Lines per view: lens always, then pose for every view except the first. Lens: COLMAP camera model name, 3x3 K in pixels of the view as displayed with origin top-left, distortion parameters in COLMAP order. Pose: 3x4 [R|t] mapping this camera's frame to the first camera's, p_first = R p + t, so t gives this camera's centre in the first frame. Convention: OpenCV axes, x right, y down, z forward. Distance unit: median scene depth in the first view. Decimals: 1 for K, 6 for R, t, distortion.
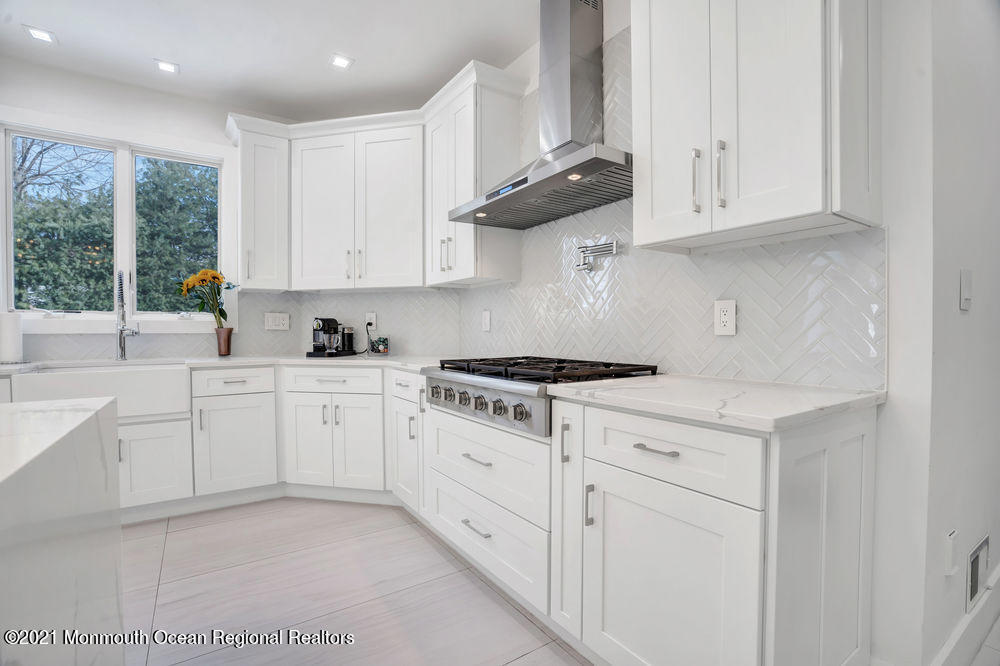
lens RADIAL K [[460.6, 0, 492.8], [0, 460.6, 337.8], [0, 0, 1]] dist [-0.042249, 0.013103]
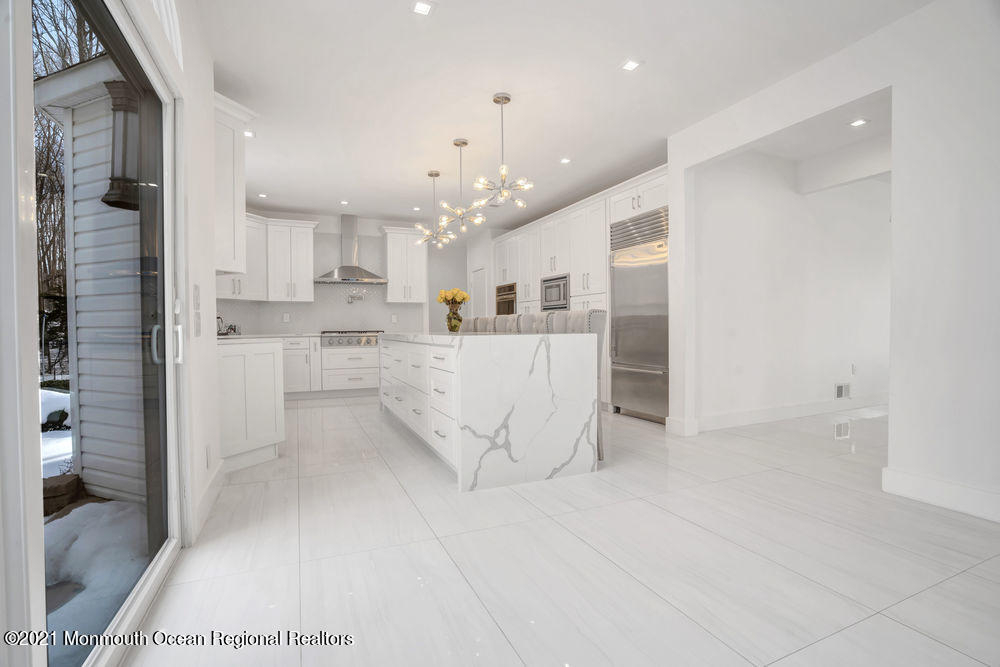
lens RADIAL K [[460.6, 0, 494.3], [0, 460.6, 334.4], [0, 0, 1]] dist [-0.042249, 0.013103]
pose [[0.162317, -0.013274, 0.986649, -2.090590], [0.024420, 0.999657, 0.009432, 0.049417], [-0.986436, 0.022563, 0.162586, -0.382043]]
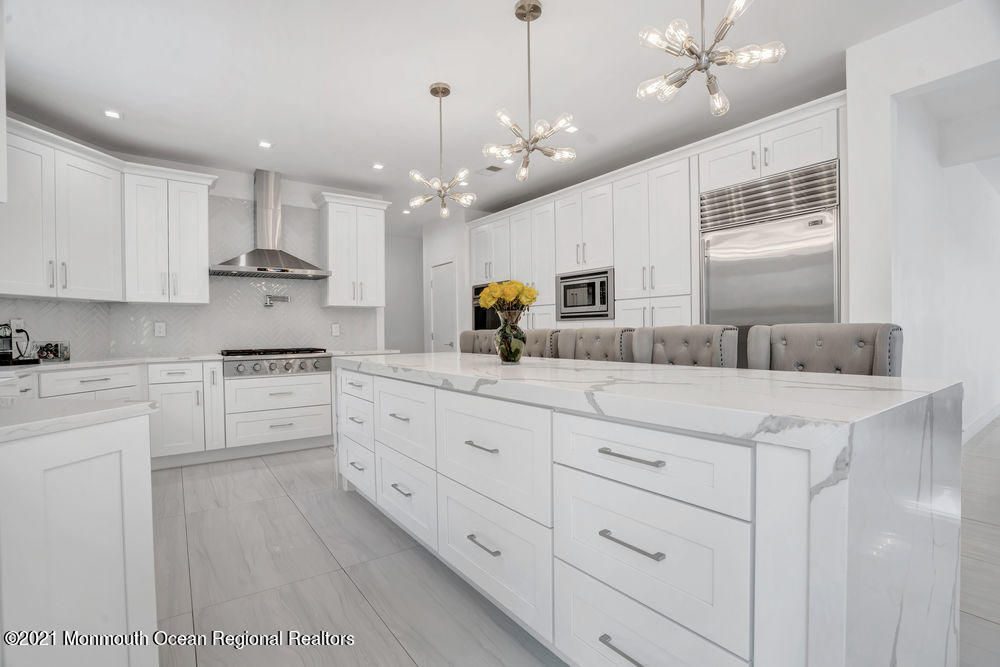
lens RADIAL K [[460.6, 0, 496.8], [0, 460.6, 336.6], [0, 0, 1]] dist [-0.042249, 0.013103]
pose [[-0.051525, -0.007388, 0.998644, -1.450899], [0.028162, 0.999564, 0.008848, 0.001982], [-0.998275, 0.028580, -0.051294, 0.046835]]
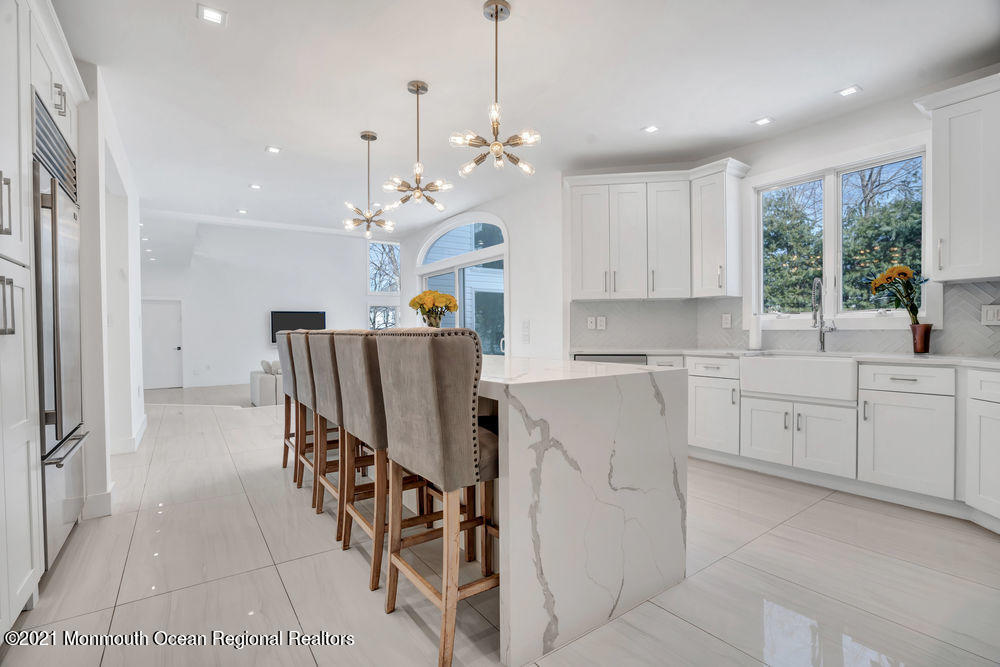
lens RADIAL K [[460.6, 0, 498.9], [0, 460.6, 336.9], [0, 0, 1]] dist [-0.042249, 0.013103]
pose [[0.029809, 0.016609, -0.999418, 0.350970], [-0.004789, 0.999853, 0.016473, -0.006300], [0.999544, 0.004295, 0.029885, 0.091142]]
